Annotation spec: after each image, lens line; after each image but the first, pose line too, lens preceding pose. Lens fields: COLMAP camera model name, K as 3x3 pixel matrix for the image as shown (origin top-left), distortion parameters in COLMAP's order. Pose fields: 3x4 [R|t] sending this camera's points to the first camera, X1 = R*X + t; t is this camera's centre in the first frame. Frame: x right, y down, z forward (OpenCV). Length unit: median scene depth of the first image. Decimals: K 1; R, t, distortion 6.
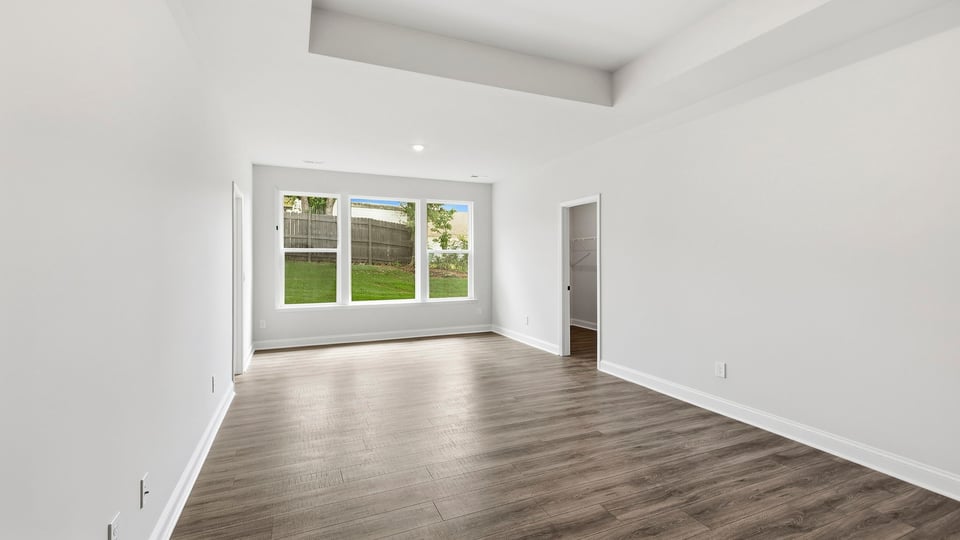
lens RADIAL K [[413.6, 0, 475.6], [0, 413.6, 264.6], [0, 0, 1]] dist [0.002613, 0.000048]
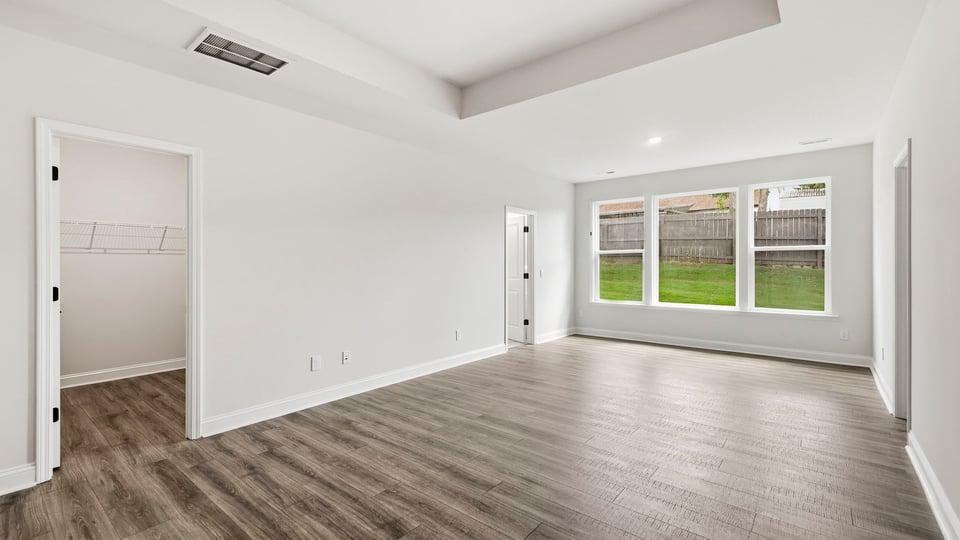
lens RADIAL K [[413.9, 0, 482.5], [0, 413.9, 292.3], [0, 0, 1]] dist [-0.000602, -0.000079]
pose [[0.457523, 0.056971, -0.887371, 0.434576], [0.000302, 0.997935, 0.064225, 0.002900], [0.889198, -0.029653, 0.456561, 0.166275]]
